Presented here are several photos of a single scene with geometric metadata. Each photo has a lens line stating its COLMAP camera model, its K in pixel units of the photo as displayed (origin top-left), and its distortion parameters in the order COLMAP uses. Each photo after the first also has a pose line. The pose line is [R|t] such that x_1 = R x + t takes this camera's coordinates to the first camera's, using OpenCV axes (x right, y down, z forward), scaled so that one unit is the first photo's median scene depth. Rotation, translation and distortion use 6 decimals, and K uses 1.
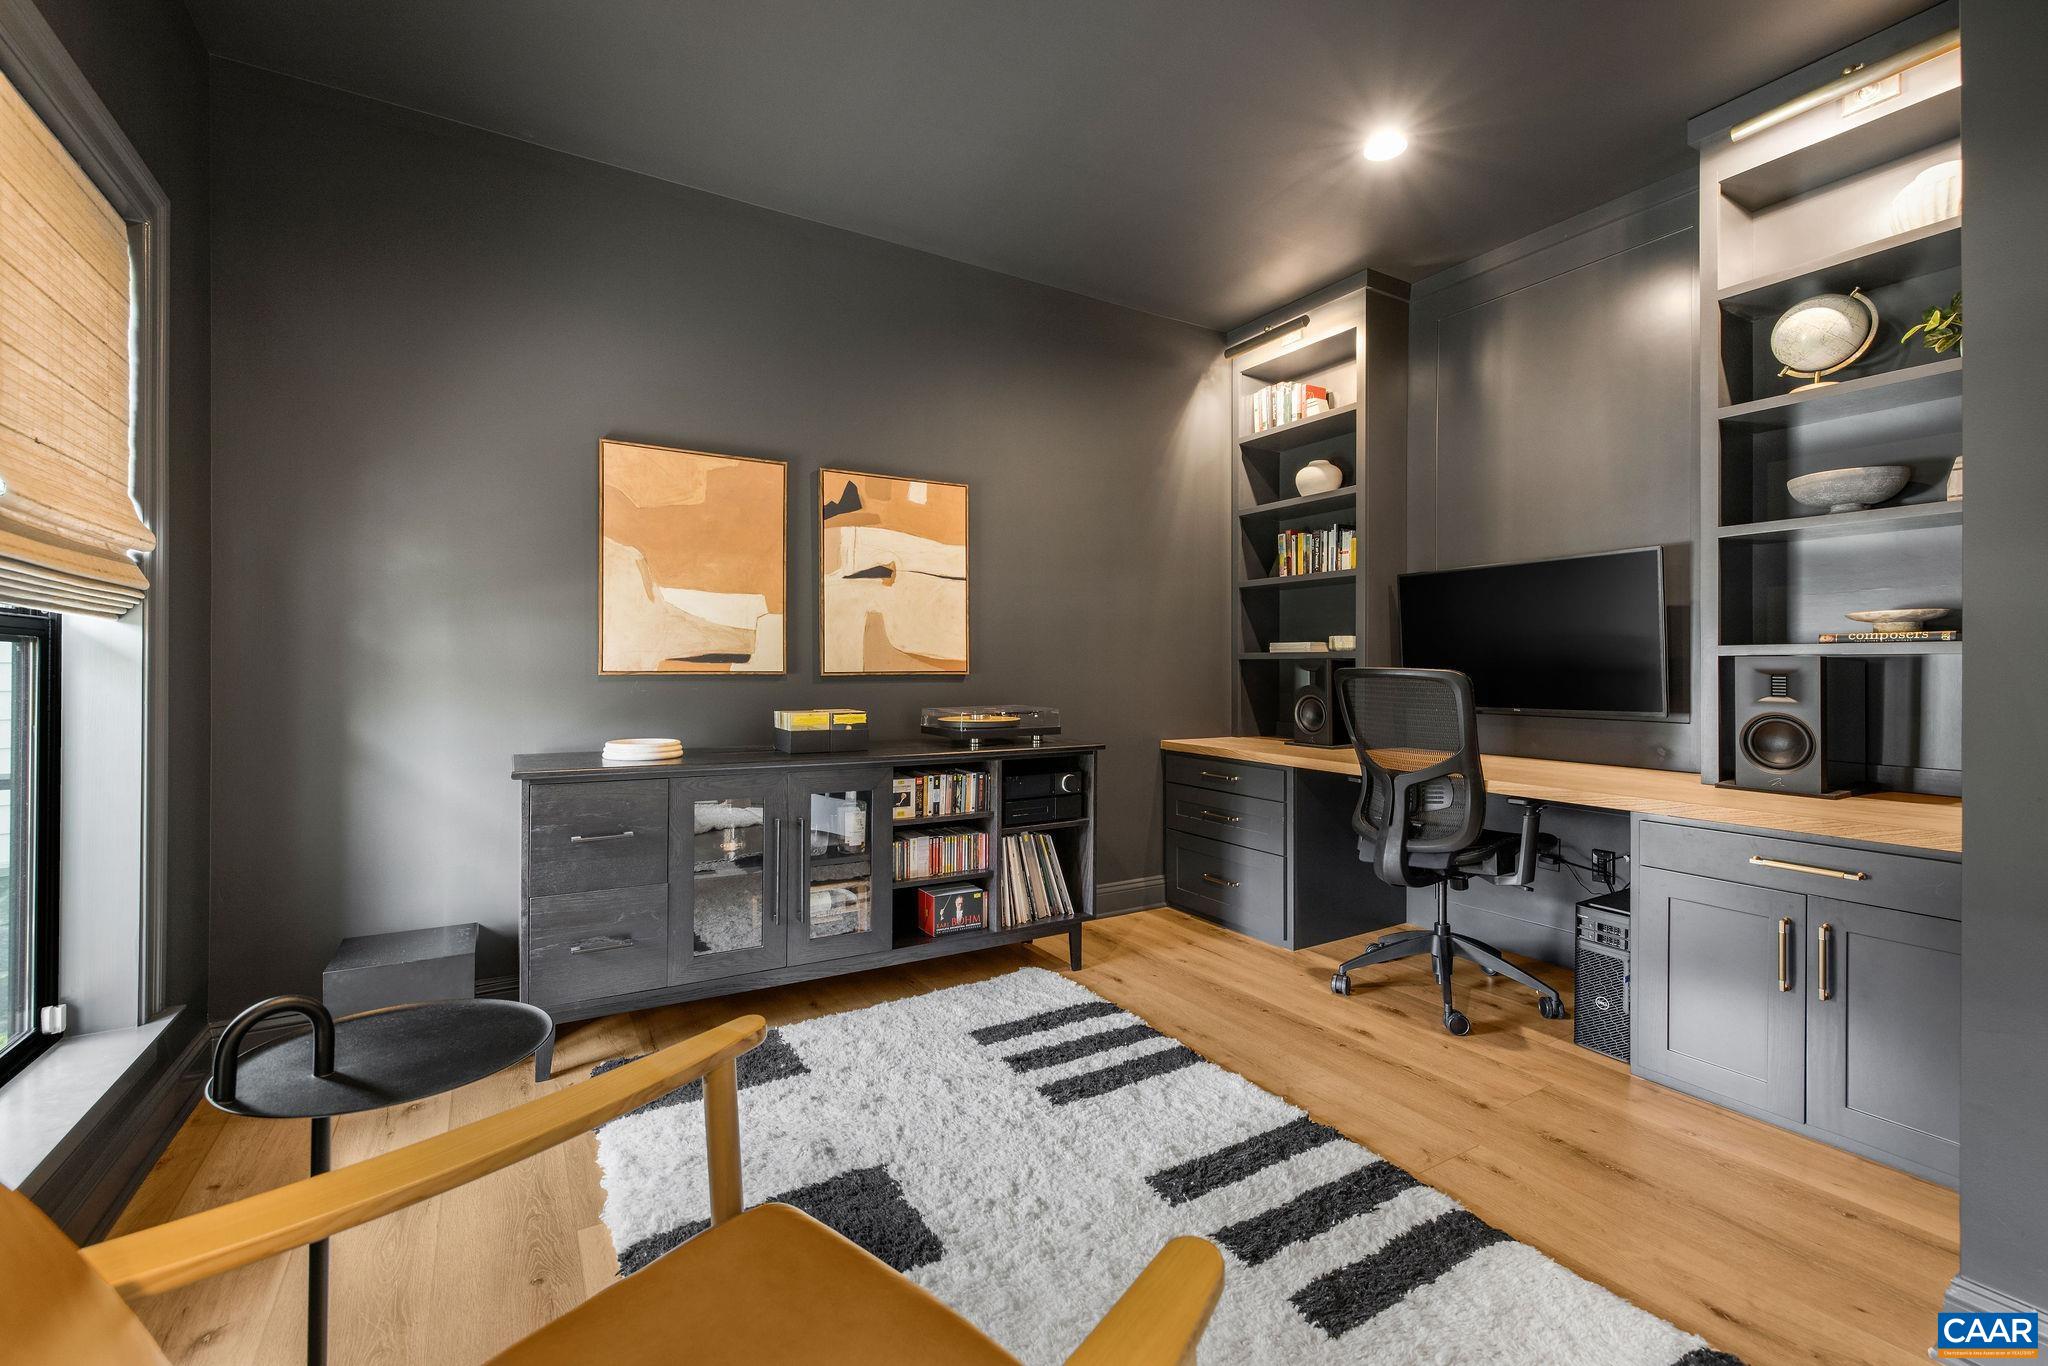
lens RADIAL K [[862.6, 0, 1025.4], [0, 862.6, 674.5], [0, 0, 1]] dist [-0.001264, -0.000639]
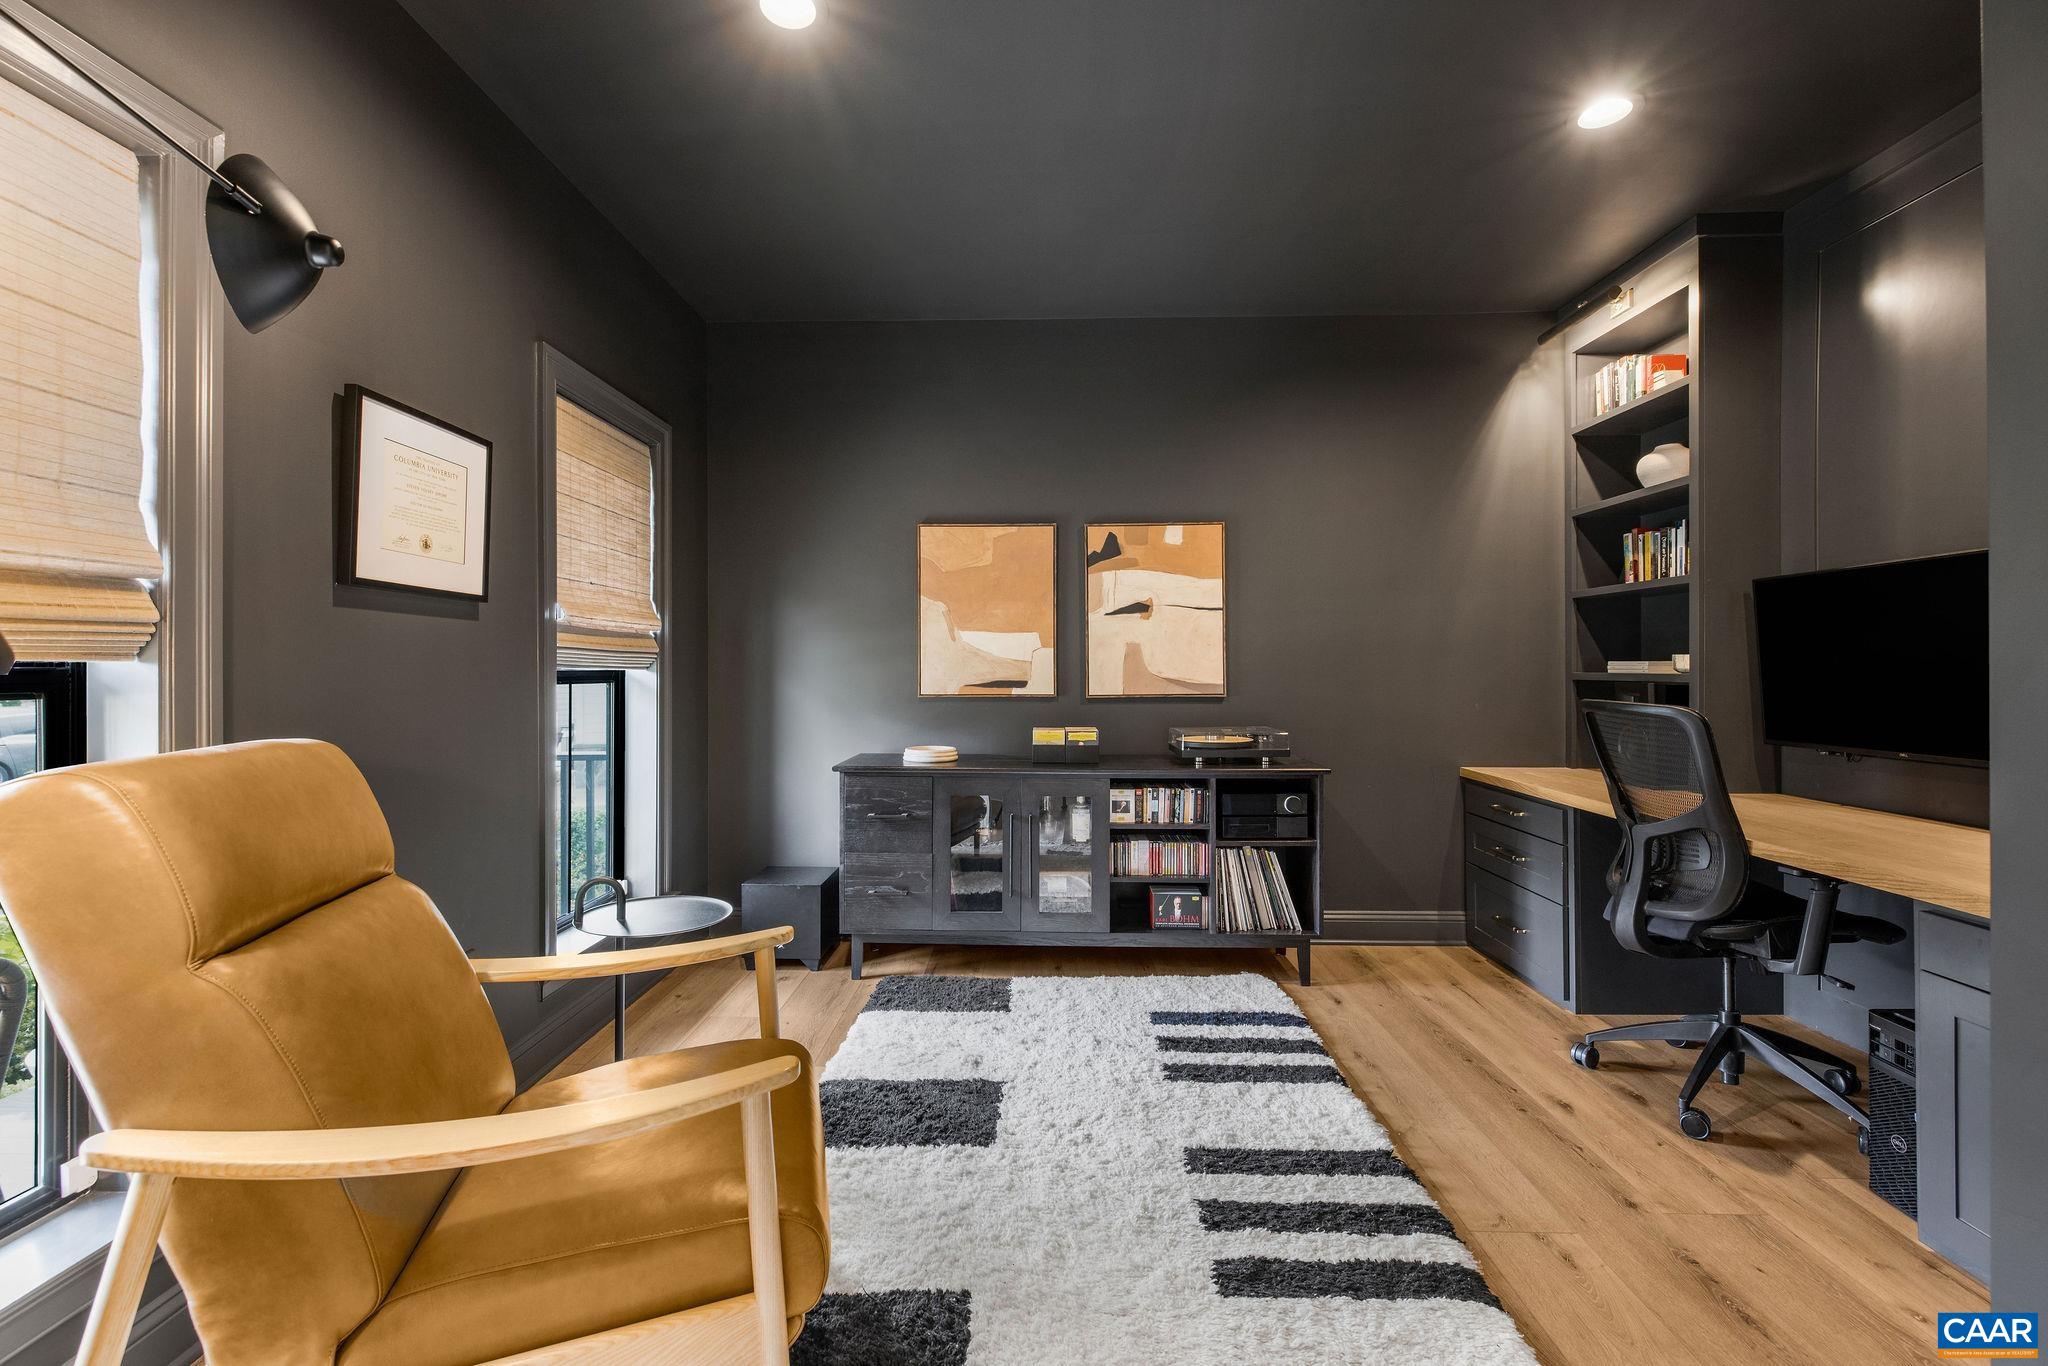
lens RADIAL K [[862.6, 0, 1021.4], [0, 862.6, 676.0], [0, 0, 1]] dist [-0.001264, -0.000639]
pose [[0.843883, -0.000574, -0.536528, 0.366352], [0.000725, 1.000000, 0.000070, -0.032447], [0.536527, -0.000448, 0.843883, -0.061763]]
